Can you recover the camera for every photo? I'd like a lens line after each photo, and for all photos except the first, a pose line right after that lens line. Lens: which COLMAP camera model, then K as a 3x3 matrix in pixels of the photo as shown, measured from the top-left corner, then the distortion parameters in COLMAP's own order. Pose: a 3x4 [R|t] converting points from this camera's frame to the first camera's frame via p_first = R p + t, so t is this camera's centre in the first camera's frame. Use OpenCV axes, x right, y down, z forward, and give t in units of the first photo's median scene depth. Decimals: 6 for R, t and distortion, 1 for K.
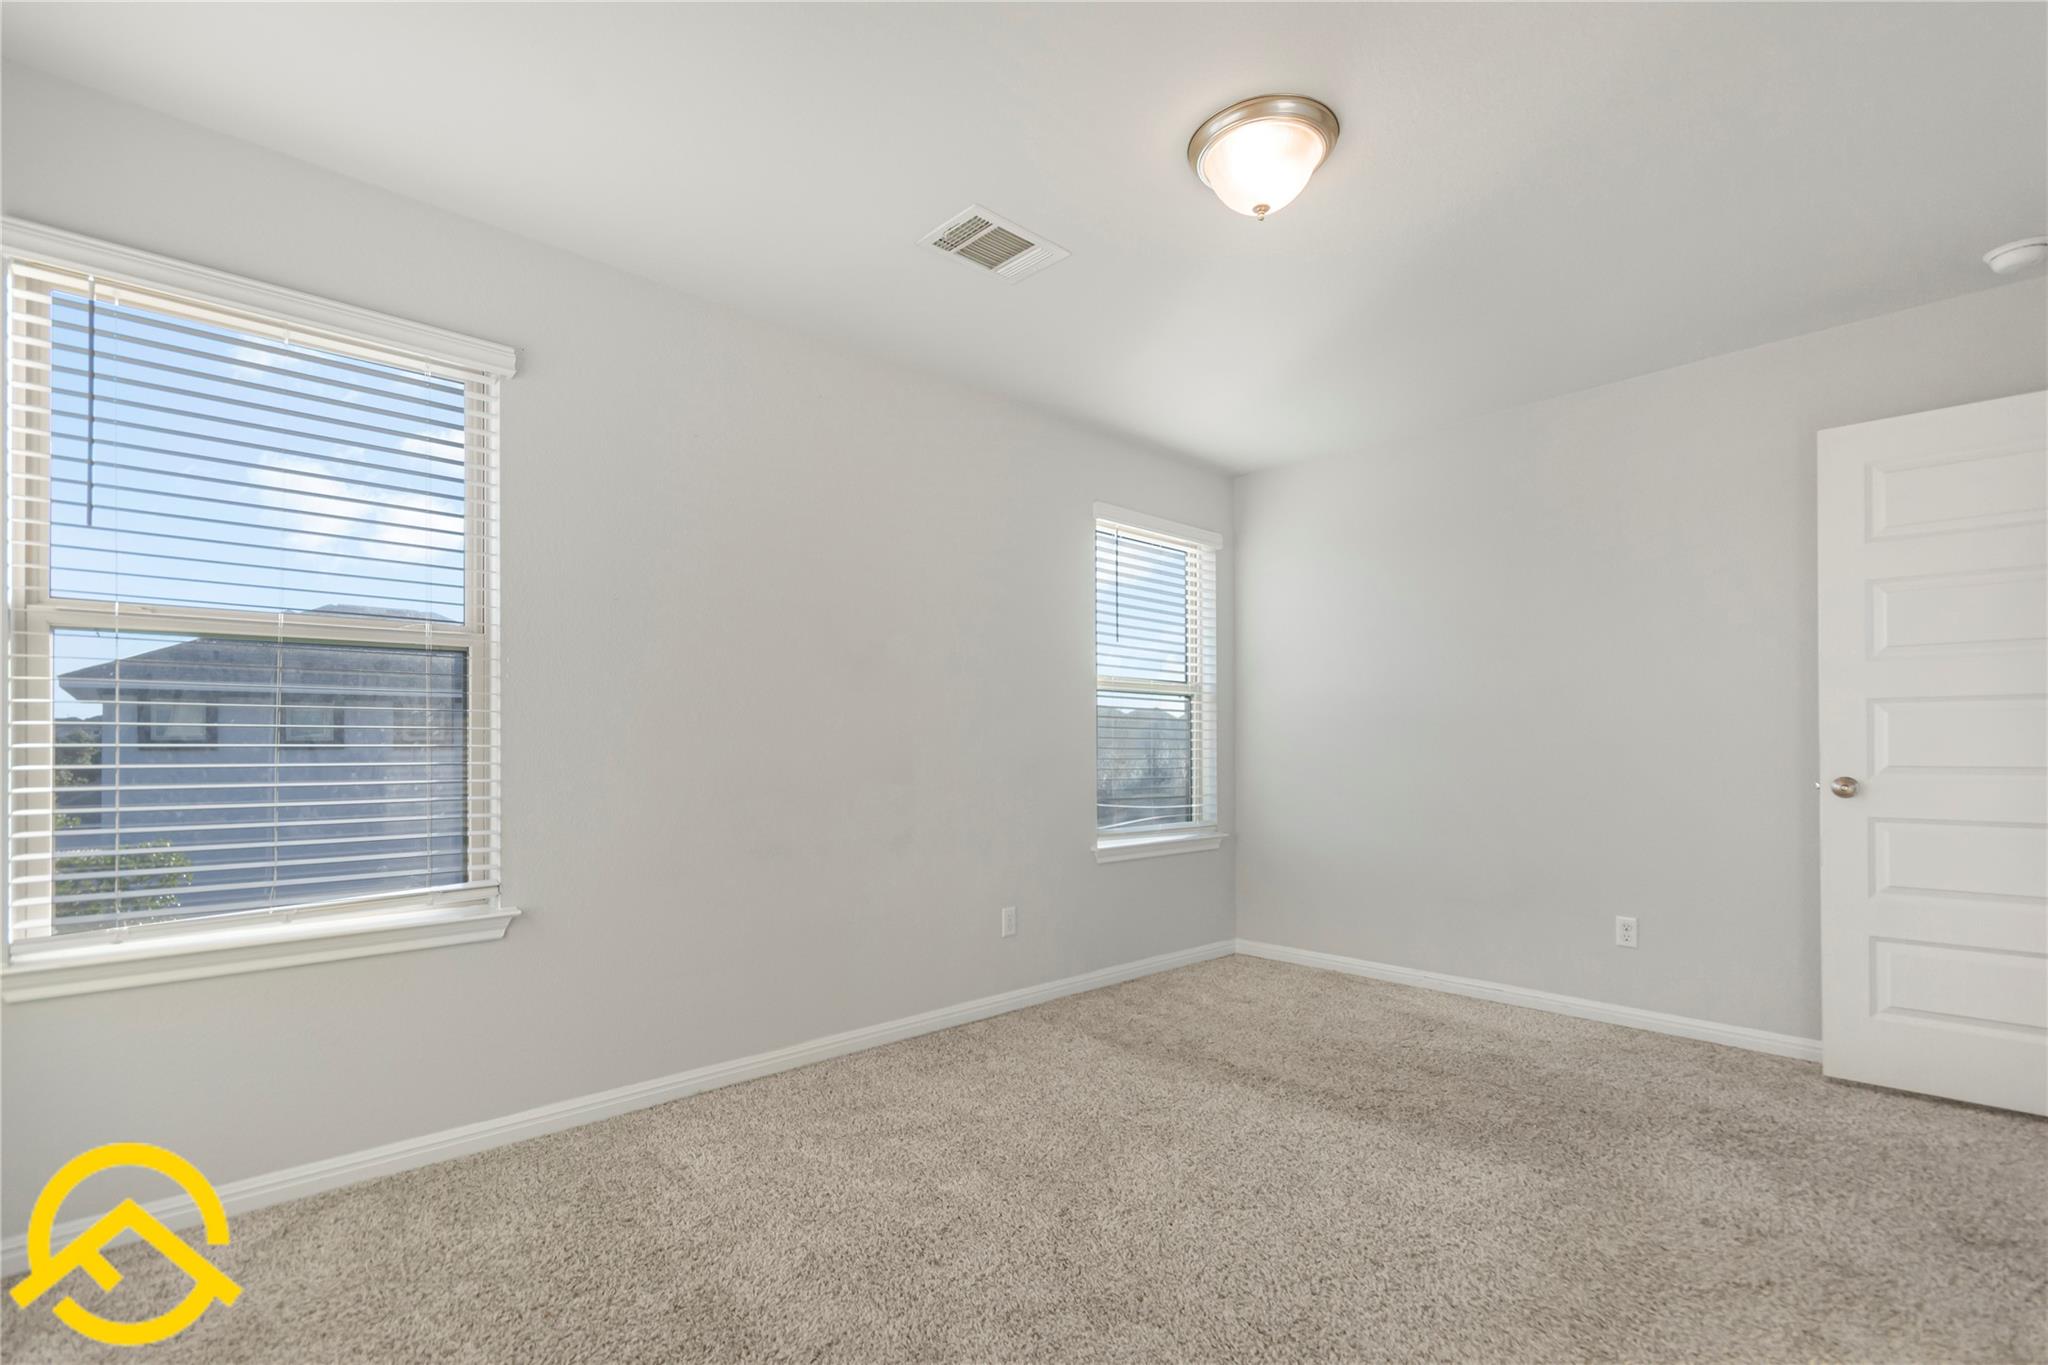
lens RADIAL K [[945.5, 0, 1028.6], [0, 945.5, 718.0], [0, 0, 1]] dist [-0.000763, -0.000006]
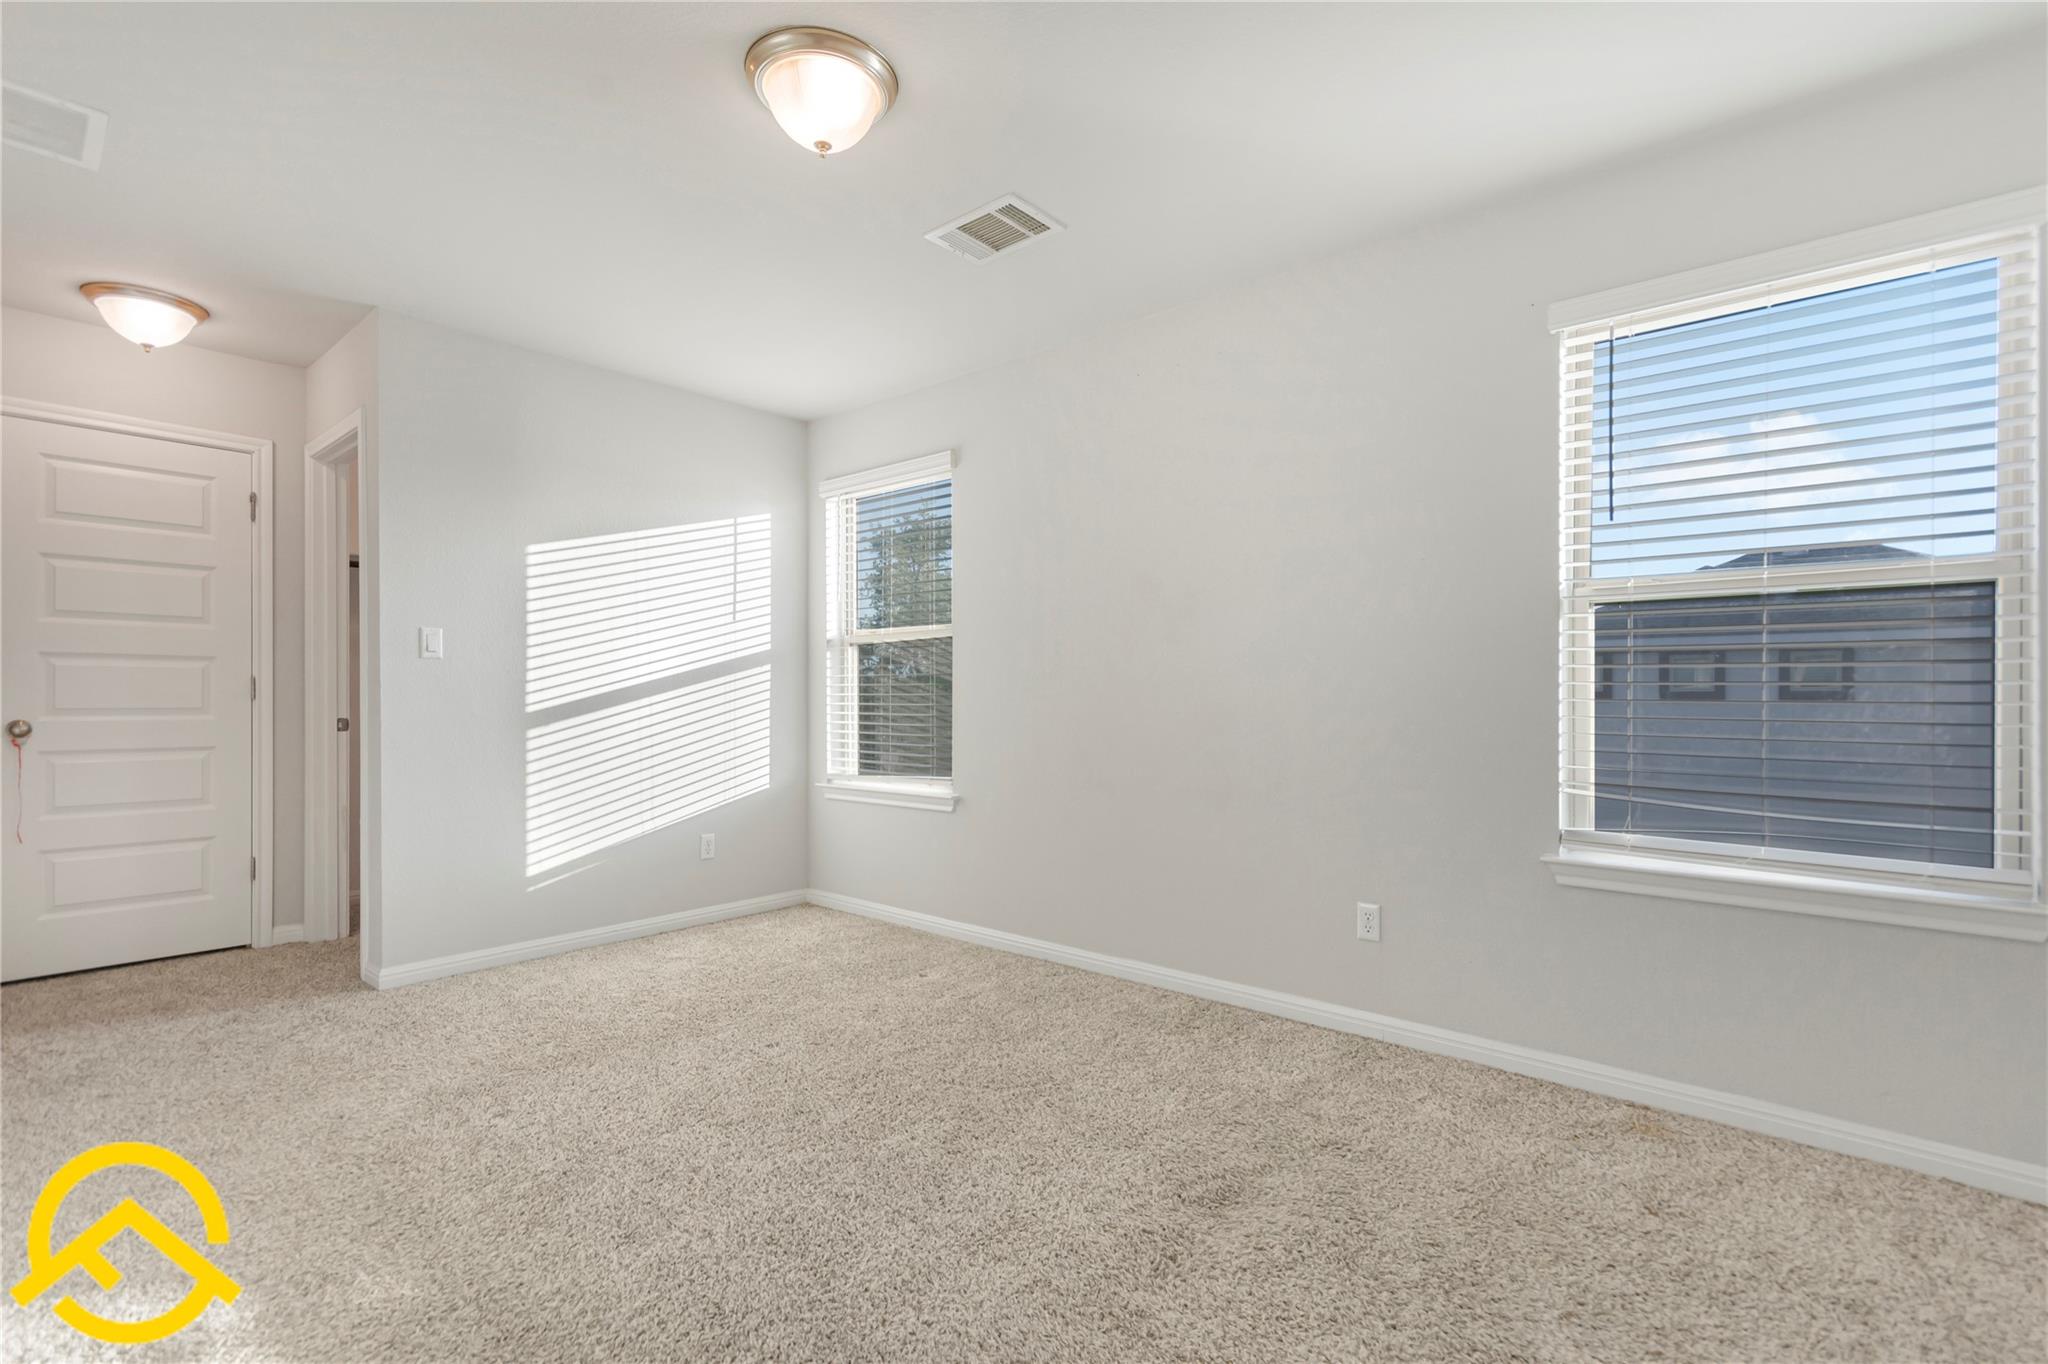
lens RADIAL K [[918.3, 0, 1035.7], [0, 918.3, 680.0], [0, 0, 1]] dist [0.003172, 0.000295]
pose [[0.110178, -0.020417, -0.993702, 0.621460], [0.023497, 0.999563, -0.017932, 0.021385], [0.993634, -0.021373, 0.110609, 0.575363]]
